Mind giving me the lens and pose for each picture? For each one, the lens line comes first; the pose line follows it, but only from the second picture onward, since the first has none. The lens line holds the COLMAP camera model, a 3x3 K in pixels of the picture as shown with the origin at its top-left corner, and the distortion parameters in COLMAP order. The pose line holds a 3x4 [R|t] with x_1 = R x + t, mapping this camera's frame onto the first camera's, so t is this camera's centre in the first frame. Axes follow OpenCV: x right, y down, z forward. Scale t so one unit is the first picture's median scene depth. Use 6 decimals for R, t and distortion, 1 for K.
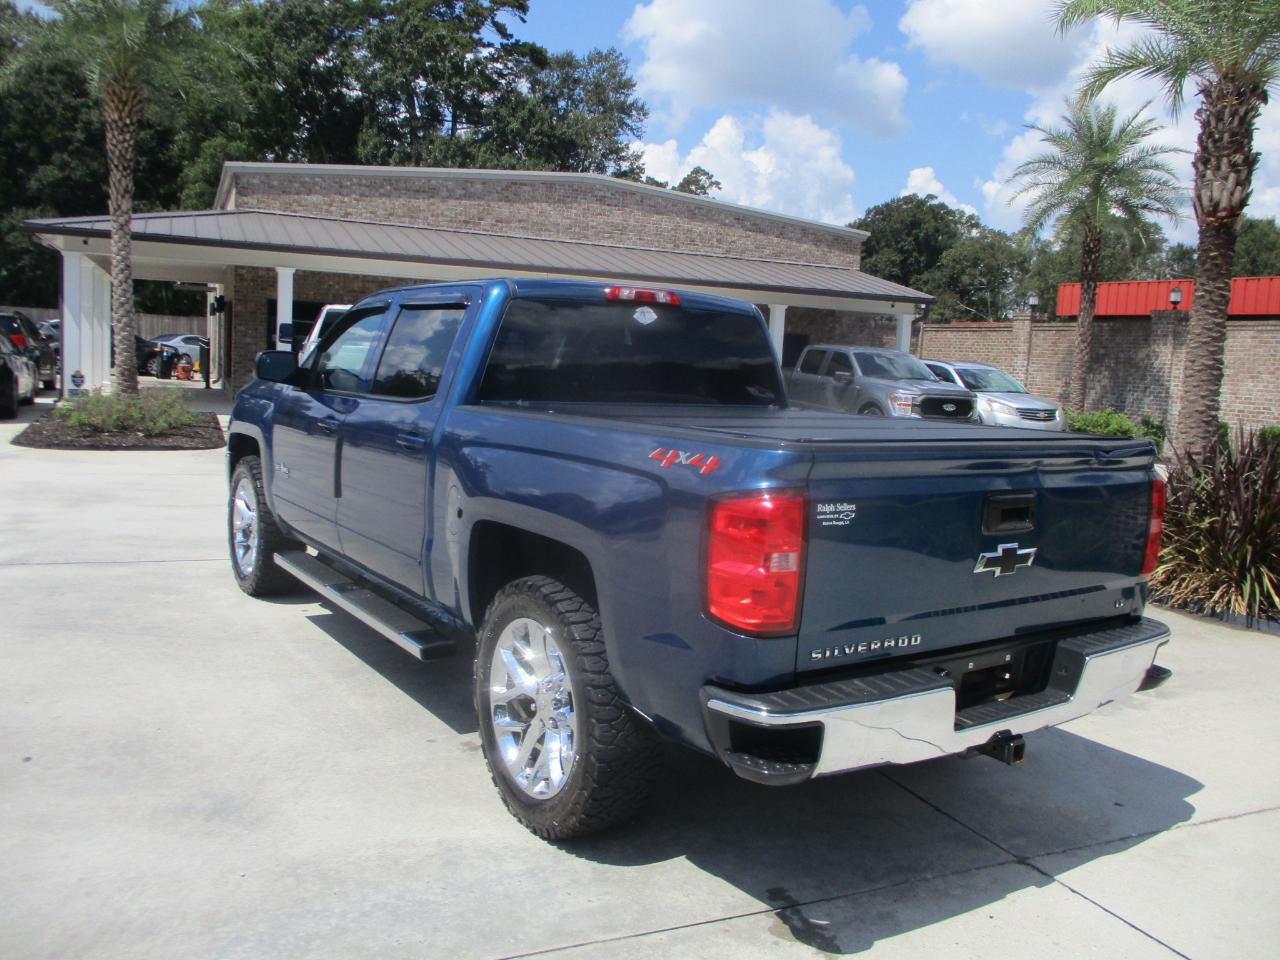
lens RADIAL K [[1051.8, 0, 645.1], [0, 1051.8, 445.7], [0, 0, 1]] dist [-0.022982, -0.000904]
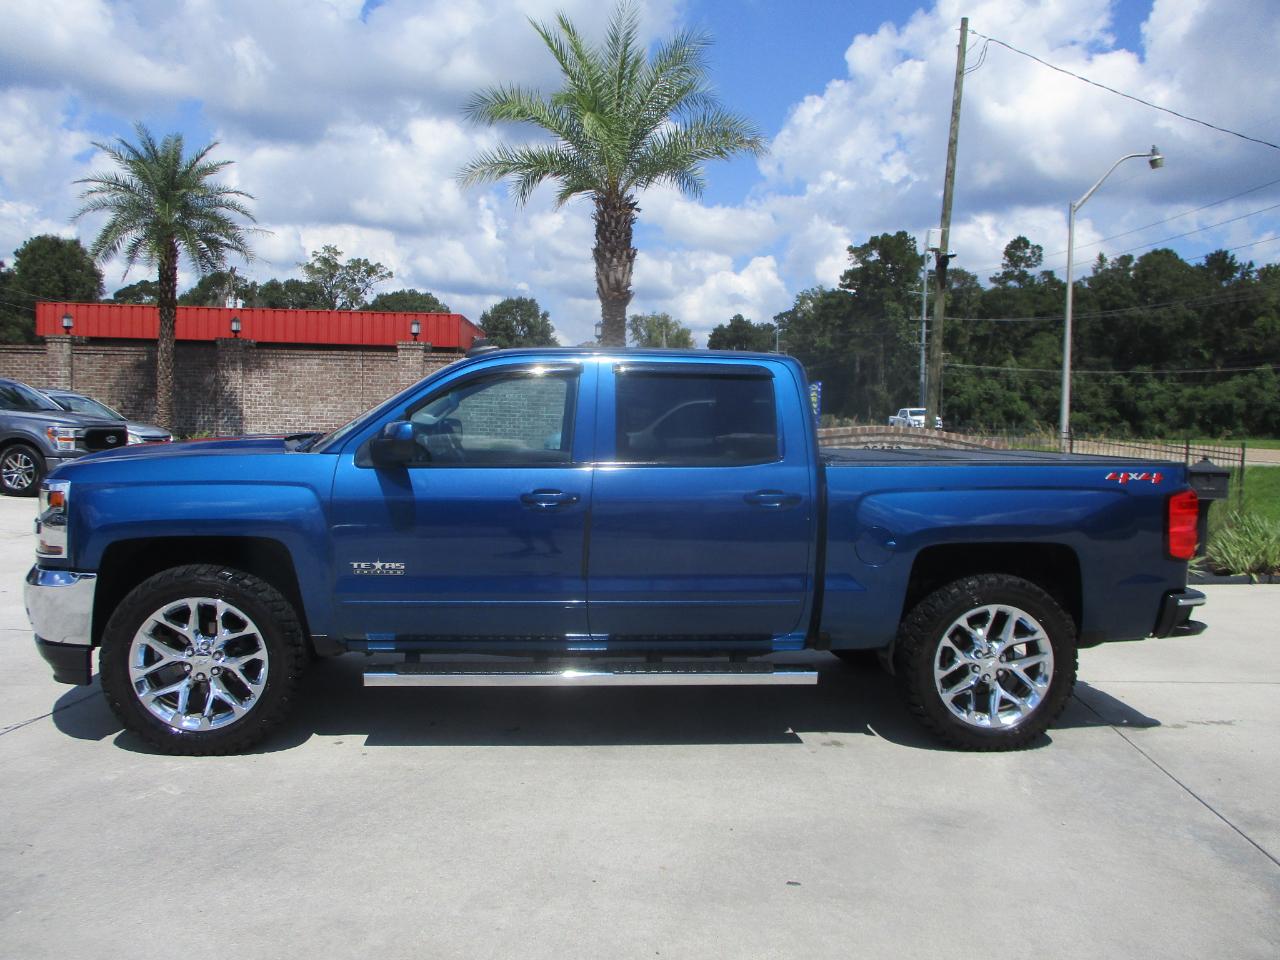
lens RADIAL K [[1045.6, 0, 646.1], [0, 1045.6, 459.5], [0, 0, 1]] dist [-0.038307, 0.006177]
pose [[0.478532, -0.072764, 0.875050, -0.215725], [0.072134, 0.996450, 0.043412, -0.017921], [-0.875102, 0.042346, 0.482081, 0.099400]]
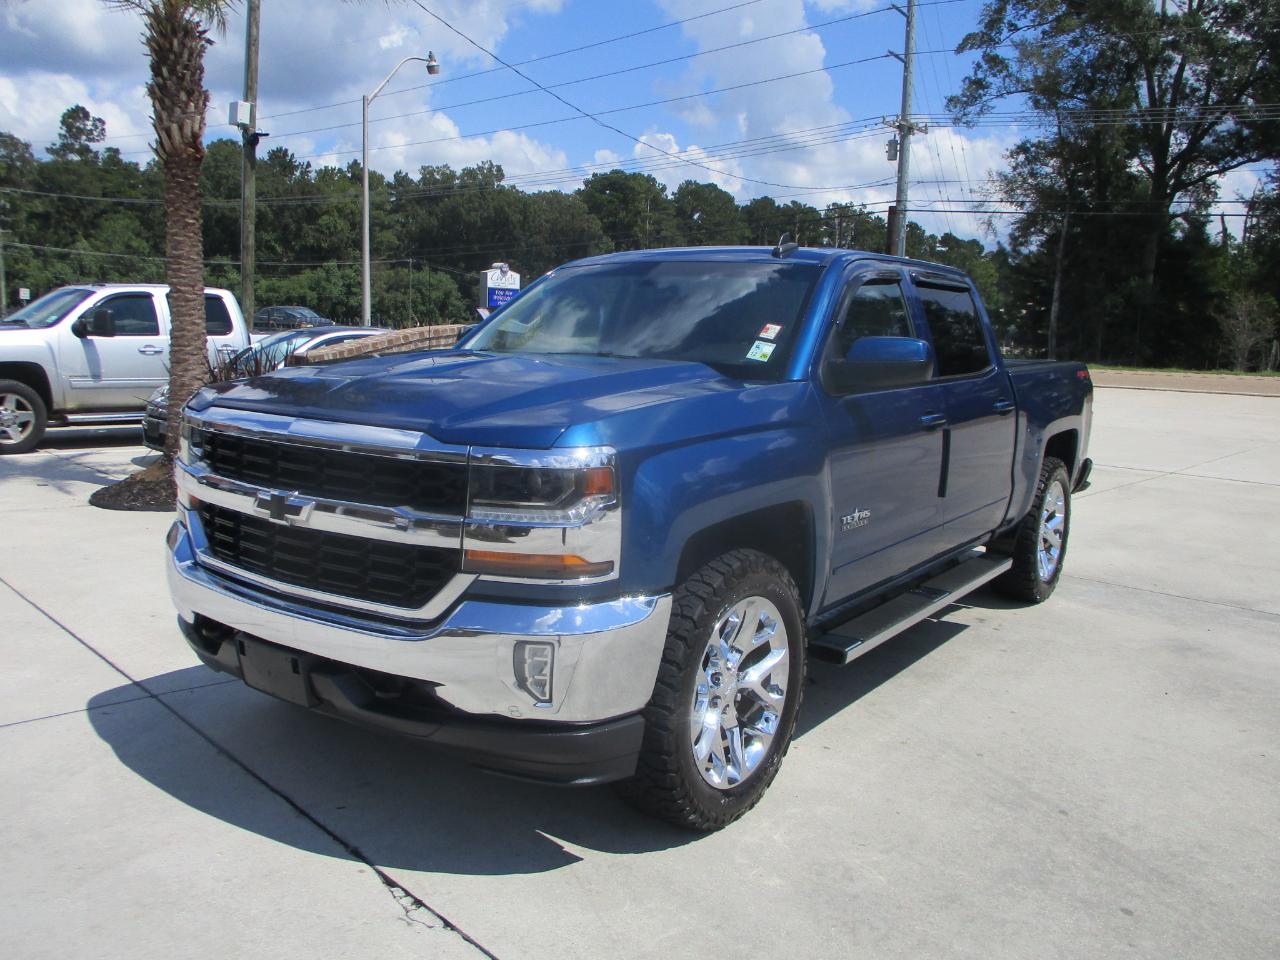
lens RADIAL K [[1045.6, 0, 646.1], [0, 1045.6, 459.5], [0, 0, 1]] dist [-0.038307, 0.006177]
pose [[-0.351584, -0.172292, 0.920165, -0.205205], [0.025424, 0.980798, 0.193360, -0.032780], [-0.935811, 0.091377, -0.340452, 0.309195]]
